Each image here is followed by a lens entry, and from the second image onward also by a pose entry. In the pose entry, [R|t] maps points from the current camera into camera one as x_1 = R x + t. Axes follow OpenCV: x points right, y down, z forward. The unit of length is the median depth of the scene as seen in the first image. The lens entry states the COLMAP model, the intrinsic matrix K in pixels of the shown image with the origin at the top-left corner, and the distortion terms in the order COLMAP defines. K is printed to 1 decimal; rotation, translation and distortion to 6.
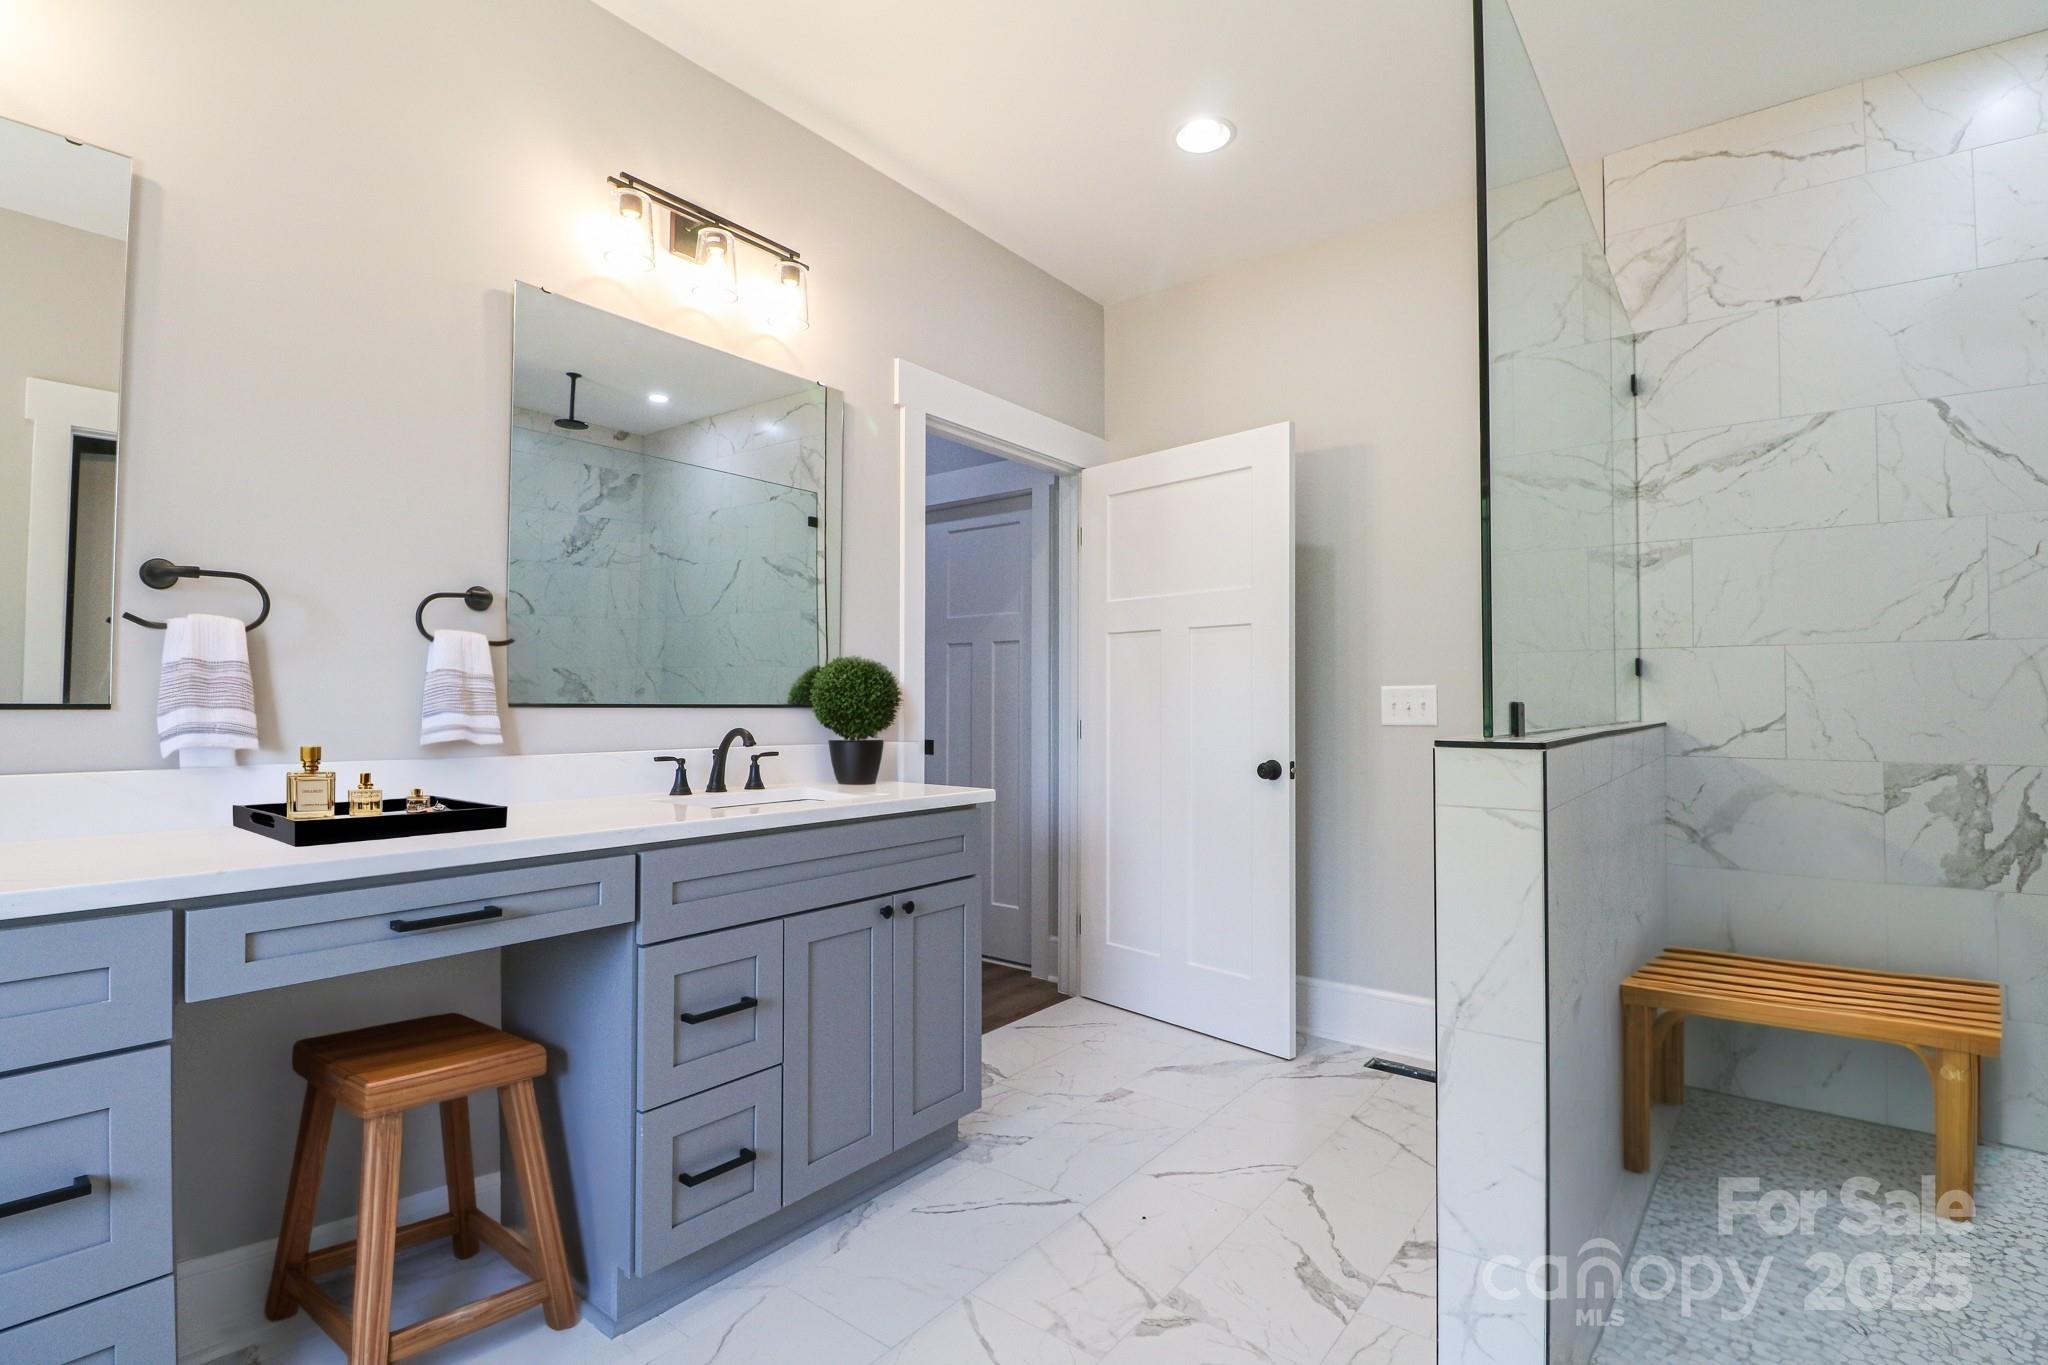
lens RADIAL K [[957.9, 0, 1052.3], [0, 957.9, 685.9], [0, 0, 1]] dist [-0.011185, -0.007351]
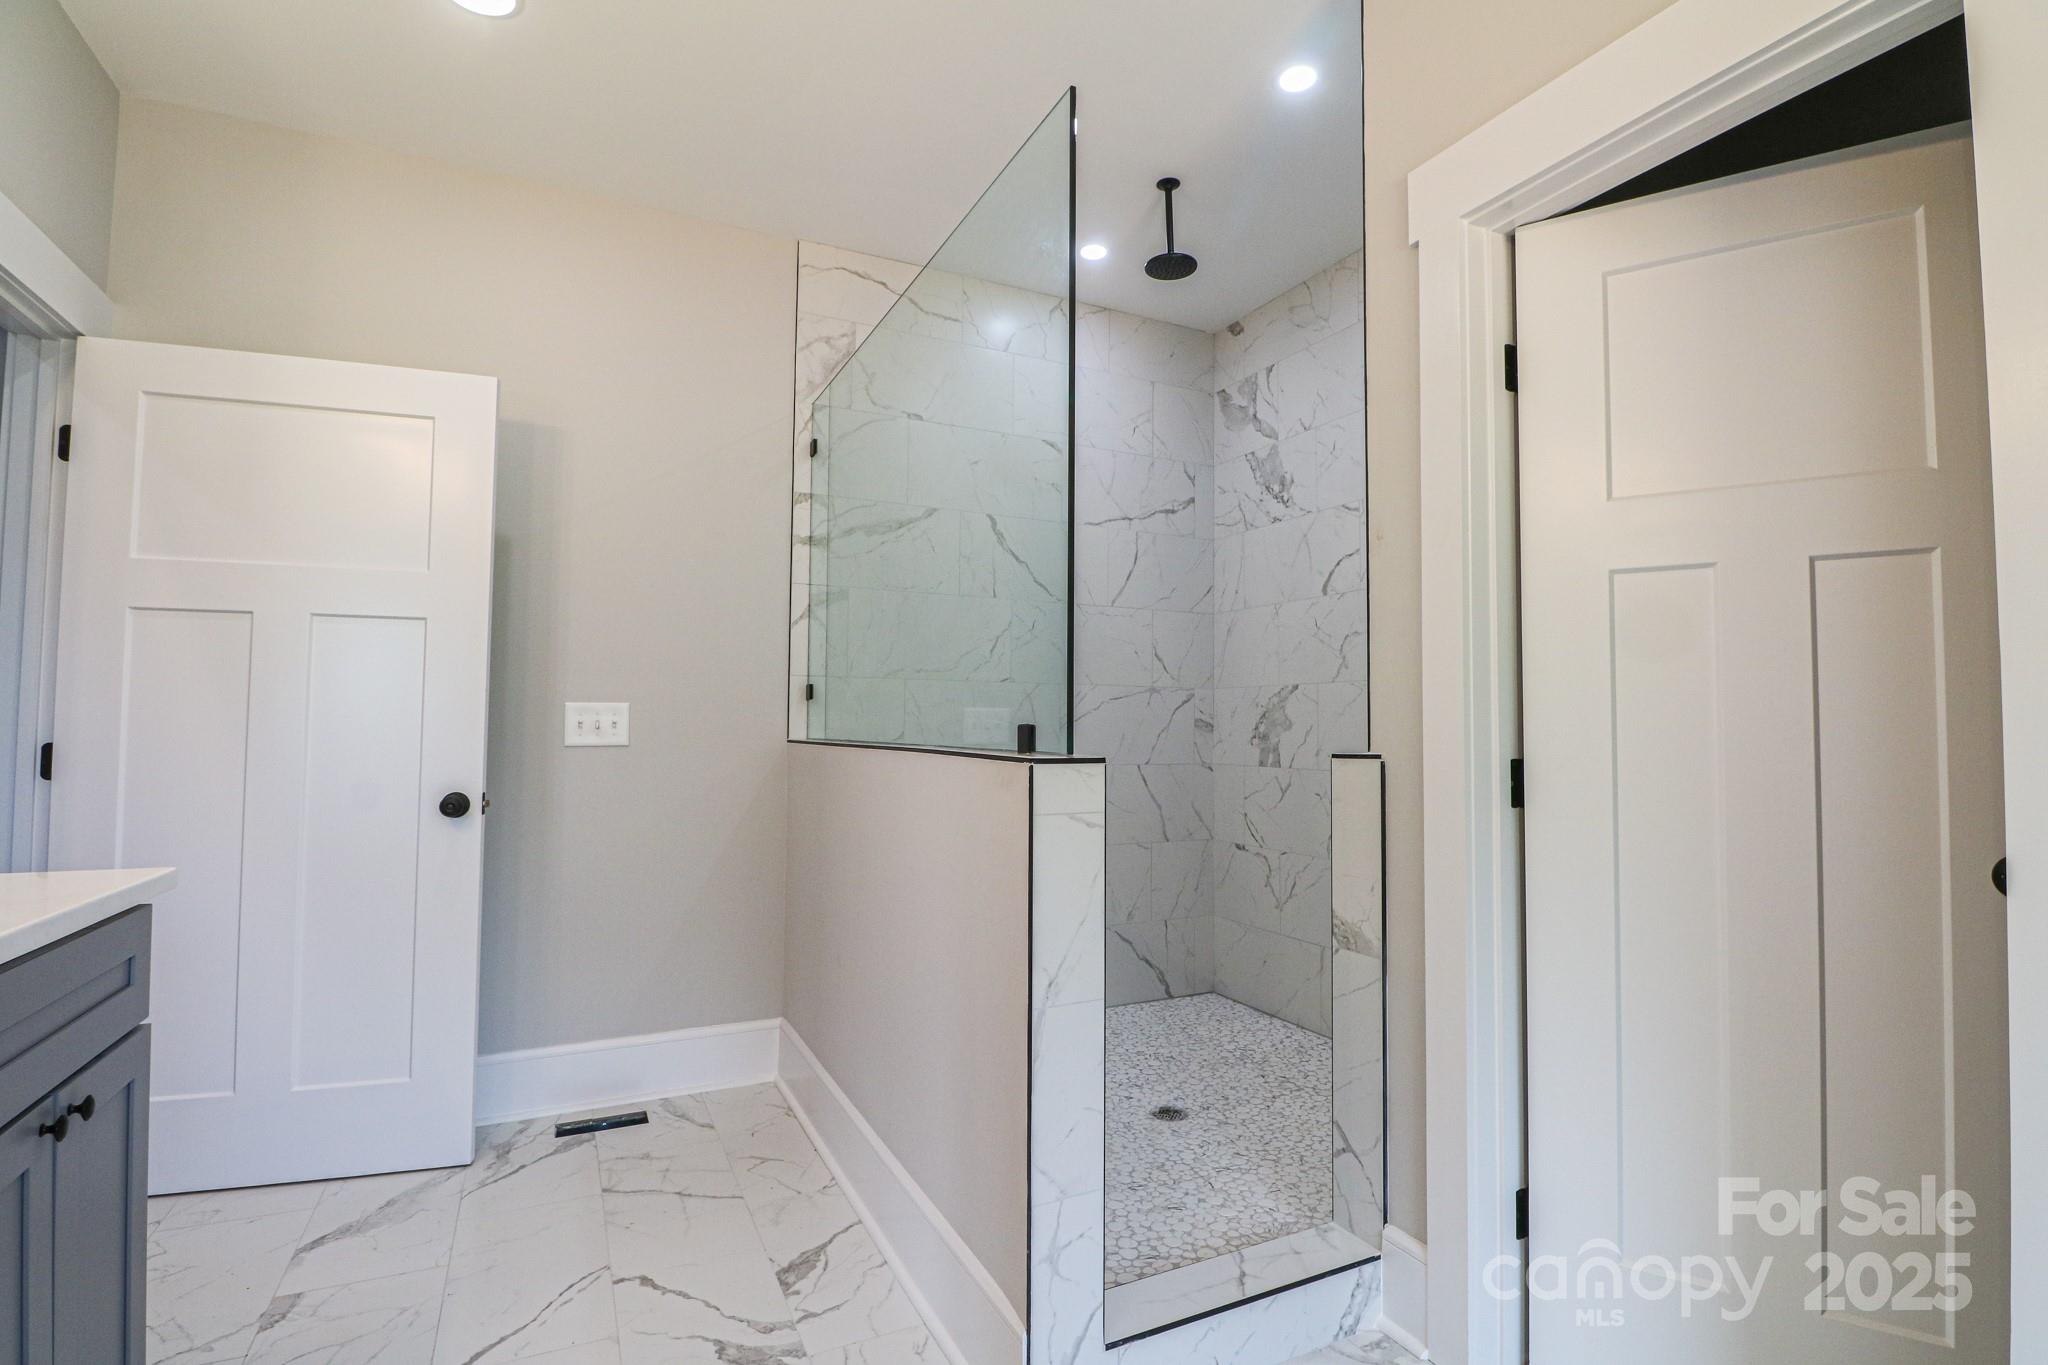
lens RADIAL K [[957.9, 0, 1052.3], [0, 957.9, 685.9], [0, 0, 1]] dist [-0.011185, -0.007351]
pose [[0.434550, 0.039065, 0.899800, -0.306206], [-0.023293, 0.999212, -0.032132, 0.003523], [-0.900346, -0.006996, 0.435118, 0.239924]]
